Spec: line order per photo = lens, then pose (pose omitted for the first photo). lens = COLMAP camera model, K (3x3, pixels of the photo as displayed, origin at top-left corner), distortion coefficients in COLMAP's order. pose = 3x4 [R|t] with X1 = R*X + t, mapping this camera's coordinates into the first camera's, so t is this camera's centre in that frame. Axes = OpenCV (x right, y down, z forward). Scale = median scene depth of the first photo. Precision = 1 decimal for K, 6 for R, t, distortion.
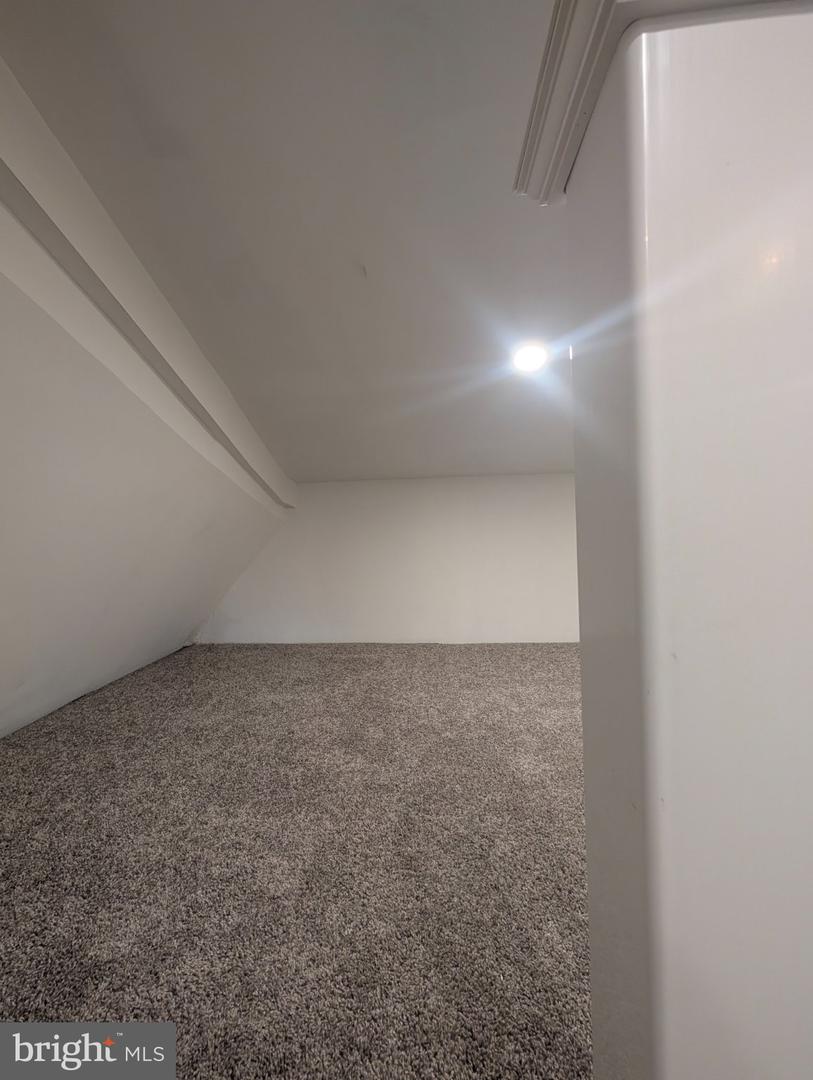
lens RADIAL K [[415.4, 0, 406.5], [0, 415.4, 540.0], [0, 0, 1]] dist [0.006706, -0.000063]
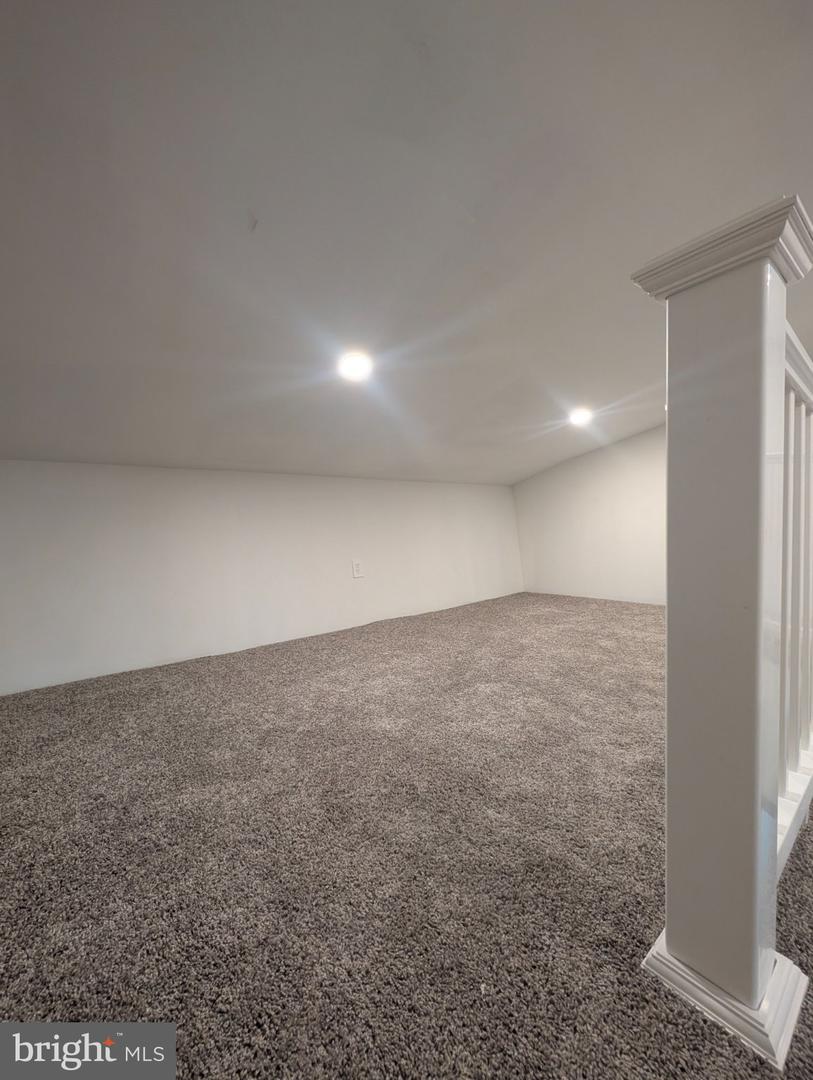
lens RADIAL K [[415.4, 0, 406.5], [0, 415.4, 540.0], [0, 0, 1]] dist [0.006706, -0.000063]
pose [[0.745156, -0.015128, 0.666719, -0.273575], [0.030632, 0.999464, -0.011558, 0.032834], [-0.666186, 0.029036, 0.745220, 0.071217]]
